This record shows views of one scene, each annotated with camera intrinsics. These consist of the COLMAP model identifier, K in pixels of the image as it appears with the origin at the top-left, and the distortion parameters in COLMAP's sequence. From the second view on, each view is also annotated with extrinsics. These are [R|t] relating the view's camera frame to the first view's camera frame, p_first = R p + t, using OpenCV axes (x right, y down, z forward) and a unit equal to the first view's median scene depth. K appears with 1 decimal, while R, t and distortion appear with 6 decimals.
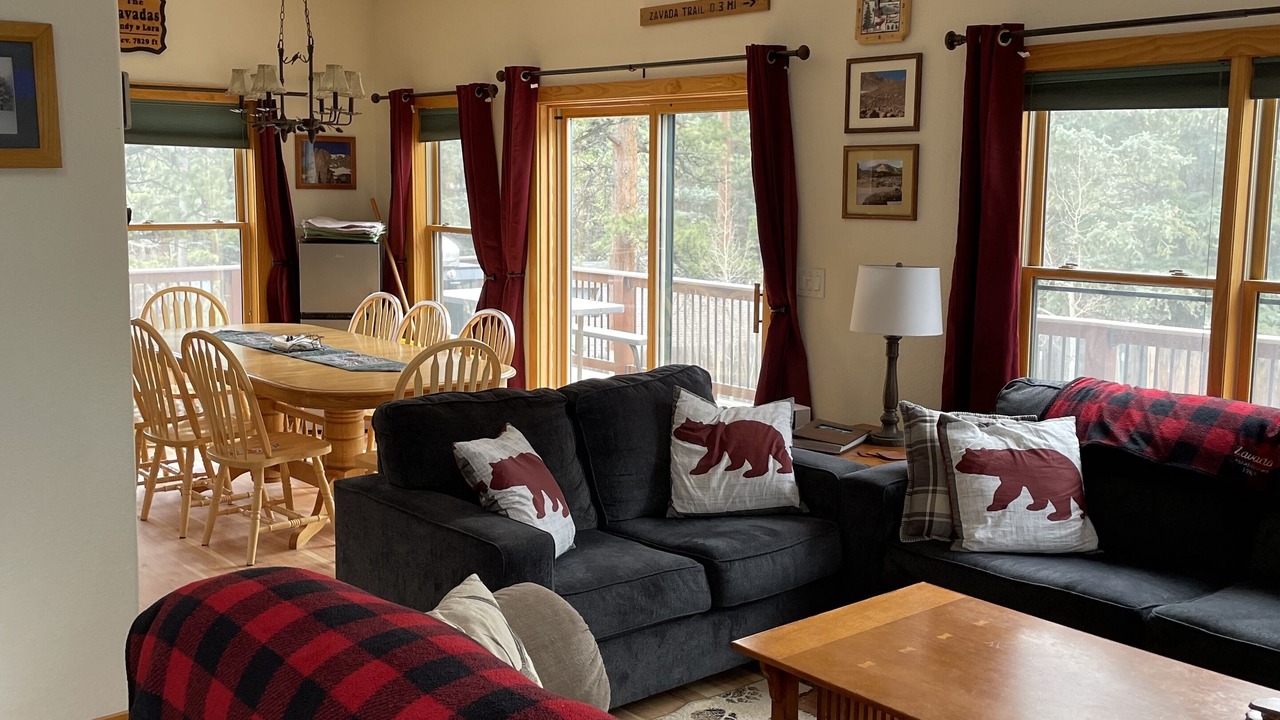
lens RADIAL K [[1304.1, 0, 661.8], [0, 1304.1, 358.4], [0, 0, 1]] dist [0.063703, 0.000000]
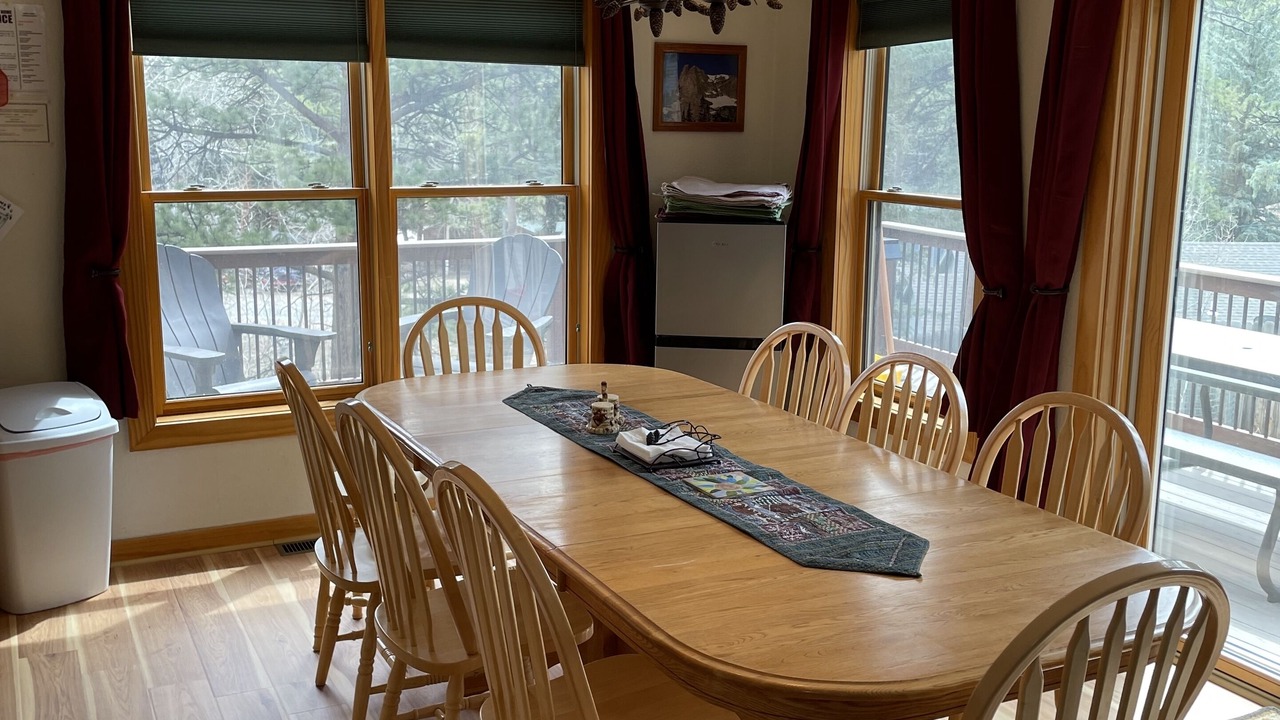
lens RADIAL K [[1304.1, 0, 635.1], [0, 1304.1, 361.6], [0, 0, 1]] dist [0.063703, 0.000000]
pose [[0.966752, 0.042606, -0.252140, -0.185502], [-0.030249, 0.998153, 0.052686, -0.077064], [0.253919, -0.043307, 0.966255, 0.580009]]
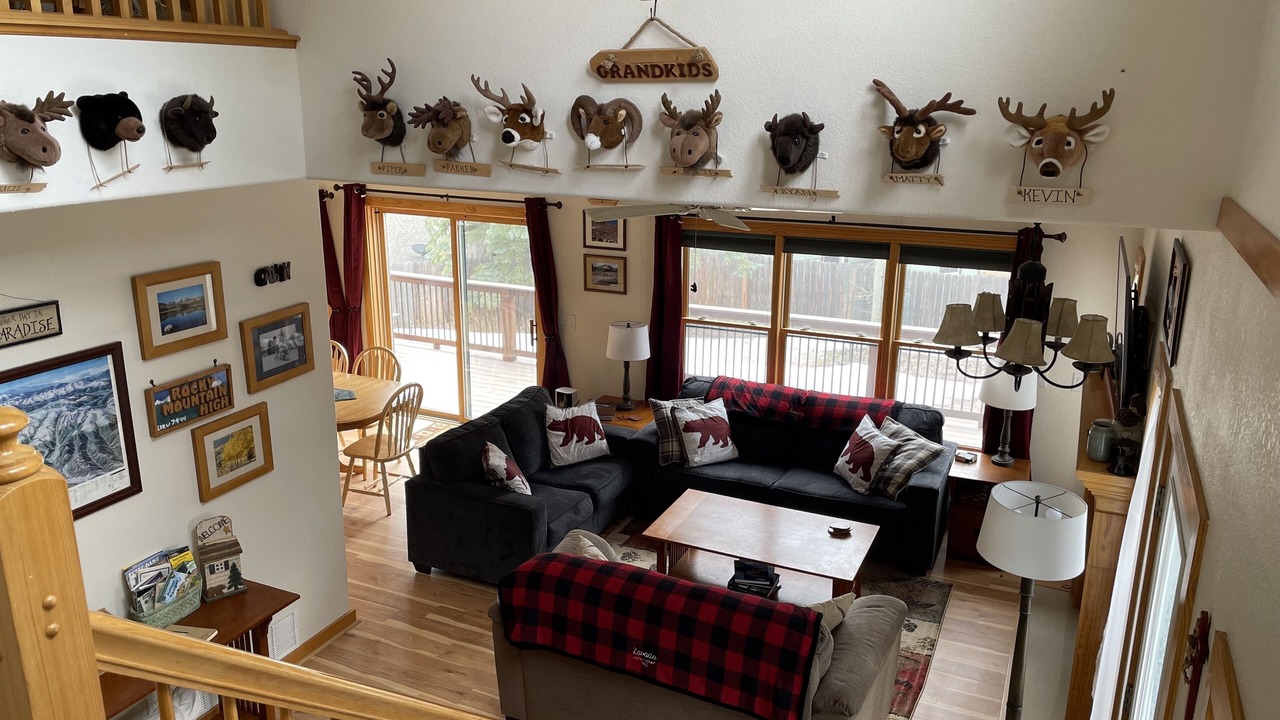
lens RADIAL K [[982.6, 0, 639.1], [0, 982.6, 363.9], [0, 0, 1]] dist [0.012846, 0.000307]
pose [[0.906579, -0.115929, 0.405801, -0.391422], [0.050471, 0.984414, 0.168470, -0.241529], [-0.419007, -0.132250, 0.898300, -0.356962]]
